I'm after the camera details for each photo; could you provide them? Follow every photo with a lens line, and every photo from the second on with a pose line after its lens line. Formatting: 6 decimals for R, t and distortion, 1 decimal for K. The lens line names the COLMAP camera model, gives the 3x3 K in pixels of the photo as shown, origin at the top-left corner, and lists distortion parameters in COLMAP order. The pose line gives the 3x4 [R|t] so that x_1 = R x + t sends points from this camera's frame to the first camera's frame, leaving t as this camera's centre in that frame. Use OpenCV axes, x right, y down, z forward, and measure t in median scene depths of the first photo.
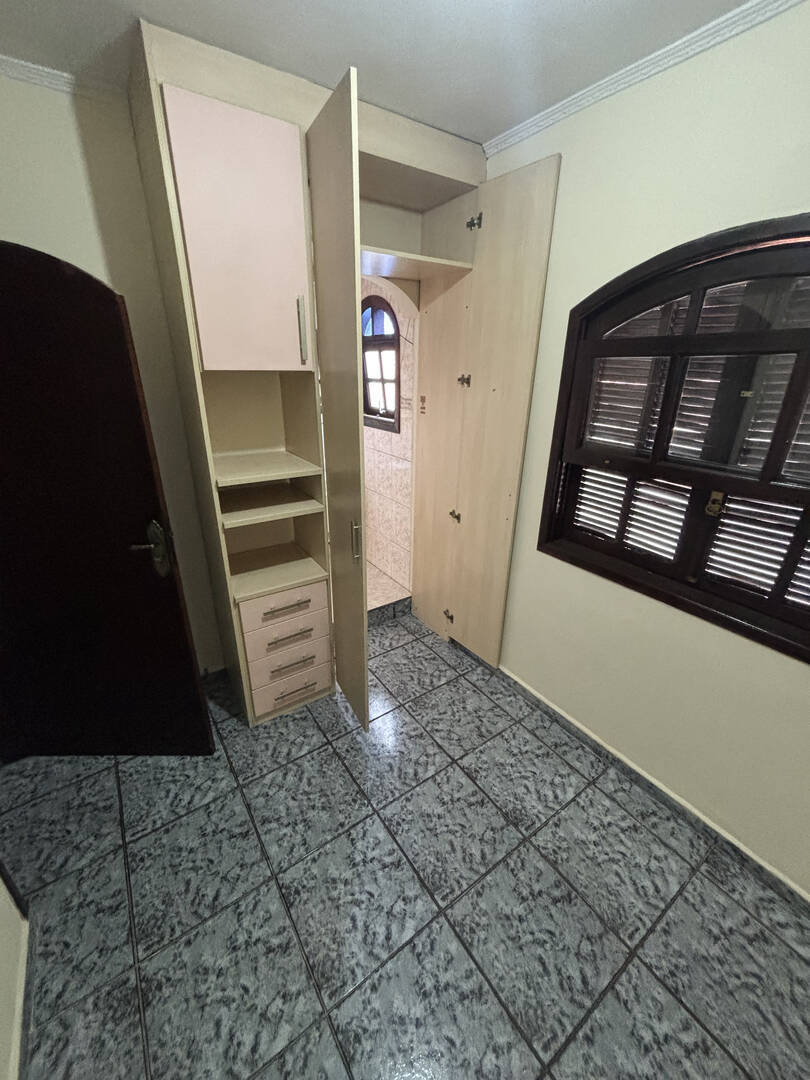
lens RADIAL K [[438.4, 0, 407.8], [0, 438.4, 543.7], [0, 0, 1]] dist [0.003698, 0.001708]
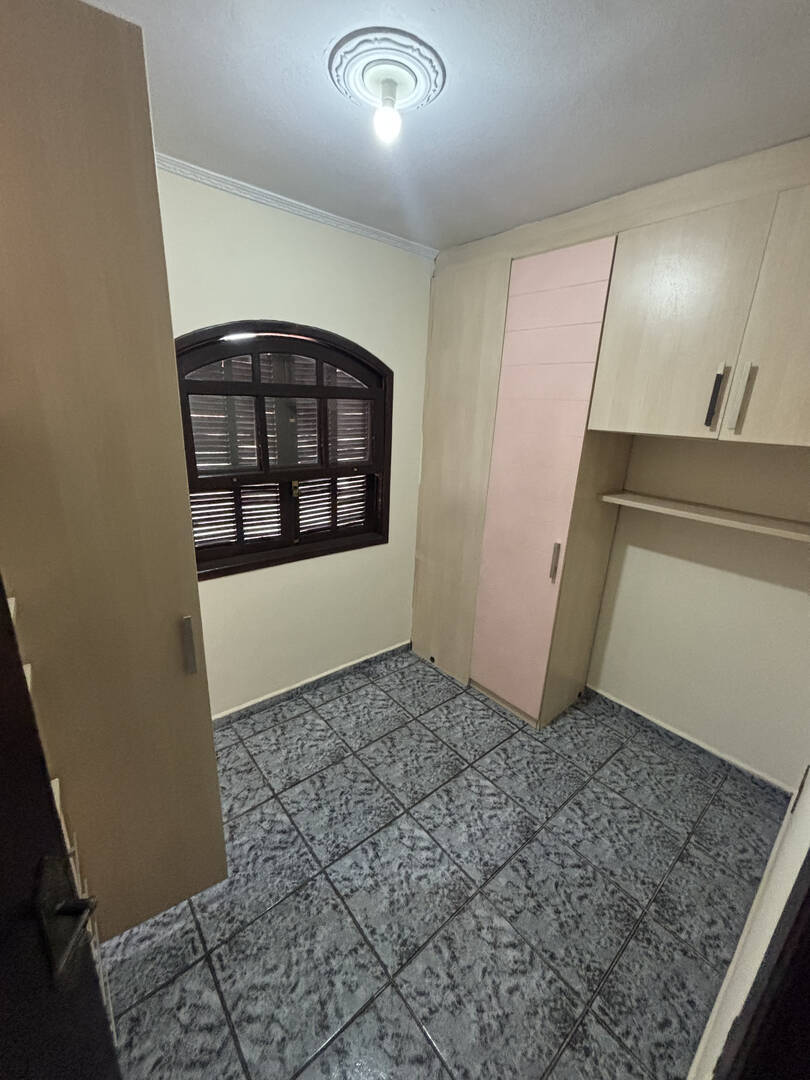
lens RADIAL K [[438.4, 0, 403.0], [0, 438.4, 543.8], [0, 0, 1]] dist [0.003698, 0.001708]
pose [[-0.085805, -0.319554, 0.943675, -0.839209], [0.339511, 0.881100, 0.329235, -0.290997], [-0.936680, 0.348638, 0.032889, 0.625044]]
